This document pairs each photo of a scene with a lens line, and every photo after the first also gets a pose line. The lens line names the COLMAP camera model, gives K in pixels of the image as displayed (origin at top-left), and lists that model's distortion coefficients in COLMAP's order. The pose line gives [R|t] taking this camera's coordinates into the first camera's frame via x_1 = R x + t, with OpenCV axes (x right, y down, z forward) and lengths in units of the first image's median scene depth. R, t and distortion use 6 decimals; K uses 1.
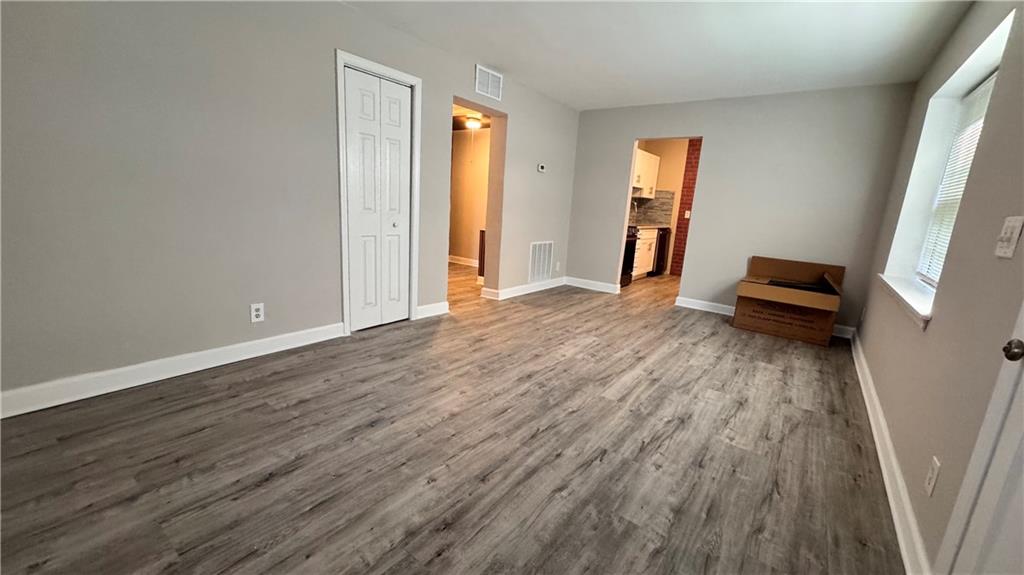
lens RADIAL K [[410.5, 0, 512.0], [0, 410.5, 287.5], [0, 0, 1]] dist [-0.001052, -0.000051]
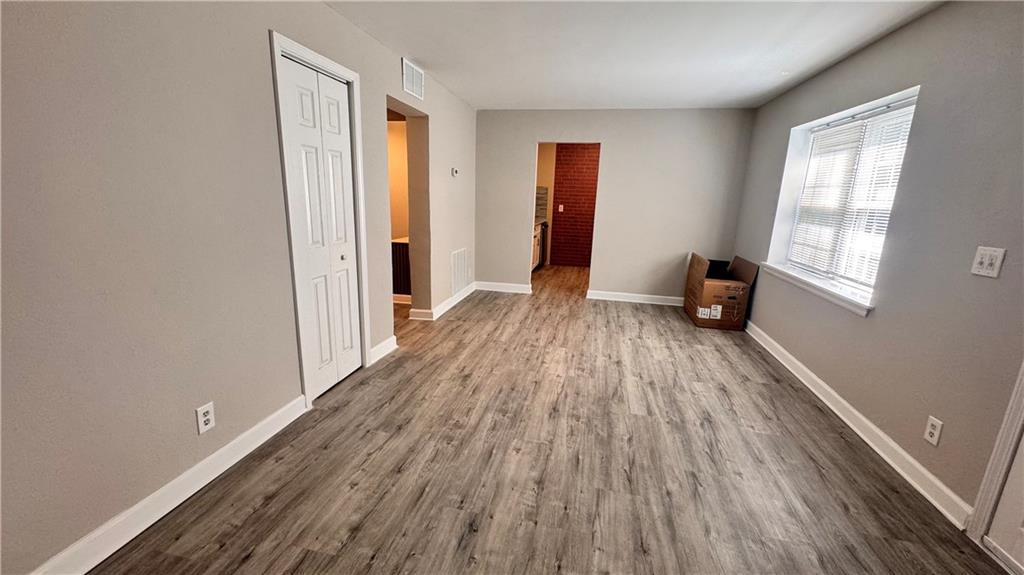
lens RADIAL K [[410.5, 0, 512.0], [0, 410.5, 287.5], [0, 0, 1]] dist [-0.001052, -0.000051]
pose [[0.904618, -0.124171, 0.407734, -0.352729], [0.107842, 0.992177, 0.062893, -0.120181], [-0.412354, -0.012924, 0.910932, 0.149356]]
